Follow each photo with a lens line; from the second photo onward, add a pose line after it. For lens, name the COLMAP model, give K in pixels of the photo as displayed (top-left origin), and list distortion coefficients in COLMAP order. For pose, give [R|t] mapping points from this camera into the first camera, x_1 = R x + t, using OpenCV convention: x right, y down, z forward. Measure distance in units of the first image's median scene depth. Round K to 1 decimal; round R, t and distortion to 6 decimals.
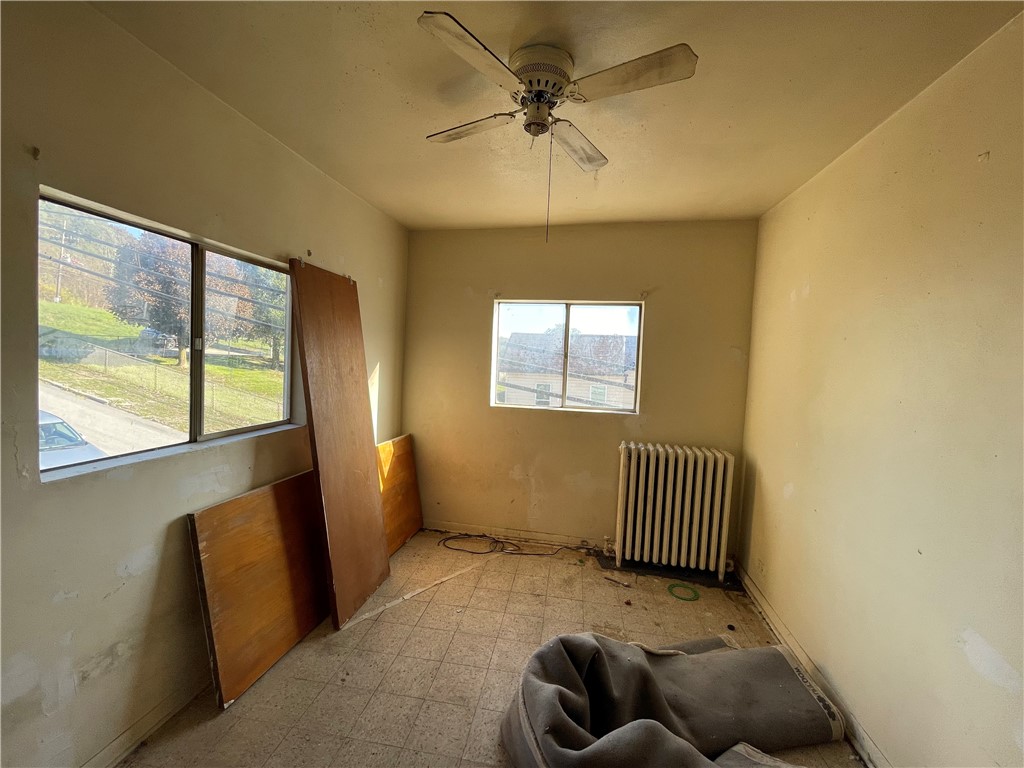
lens RADIAL K [[413.6, 0, 513.3], [0, 413.6, 383.6], [0, 0, 1]] dist [-0.003247, -0.000215]
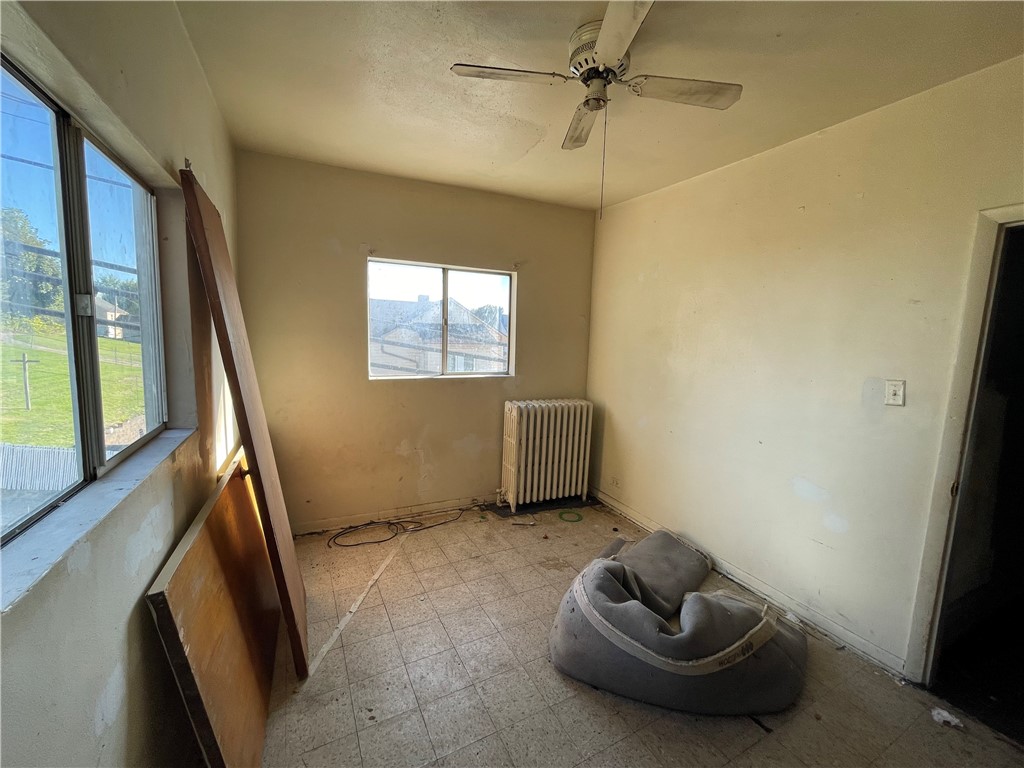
lens RADIAL K [[413.6, 0, 511.7], [0, 413.6, 383.0], [0, 0, 1]] dist [-0.003247, -0.000215]
pose [[0.802045, -0.086333, 0.590991, -0.389044], [0.035528, 0.994642, 0.097084, -0.015596], [-0.596206, -0.056869, 0.800815, 0.127956]]
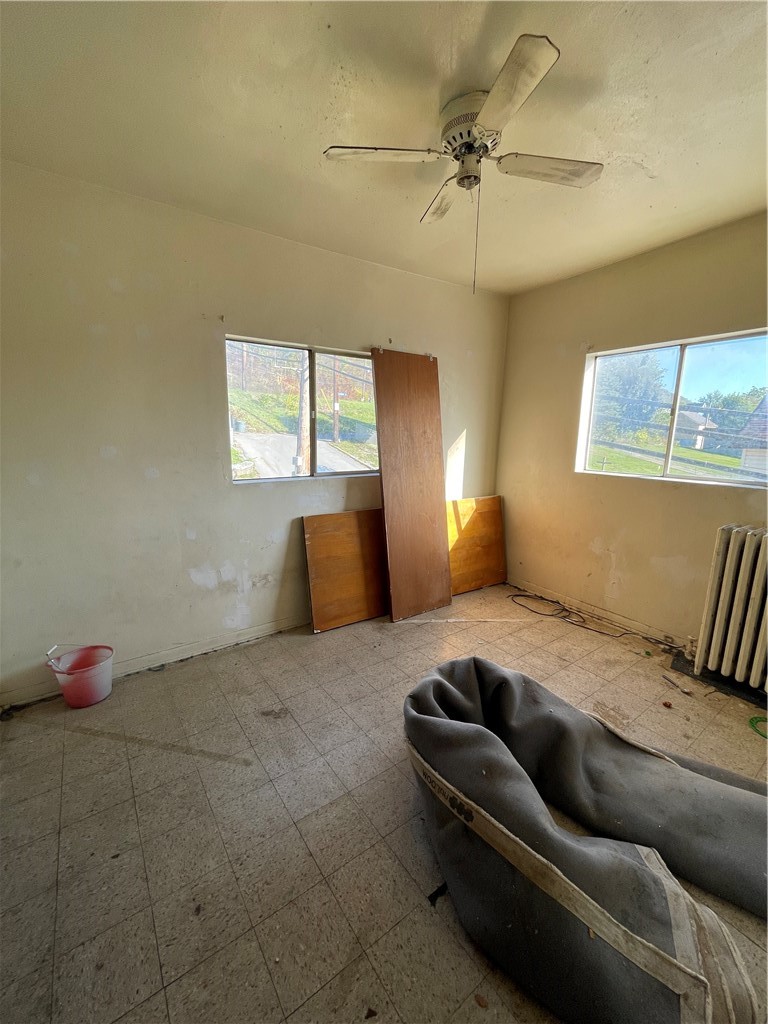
lens RADIAL K [[413.6, 0, 385.4], [0, 413.6, 513.3], [0, 0, 1]] dist [-0.003247, -0.000215]
pose [[0.705033, 0.107971, -0.700908, 0.362869], [-0.023150, 0.991319, 0.129422, 0.041482], [0.708797, -0.075021, 0.701412, 0.028195]]
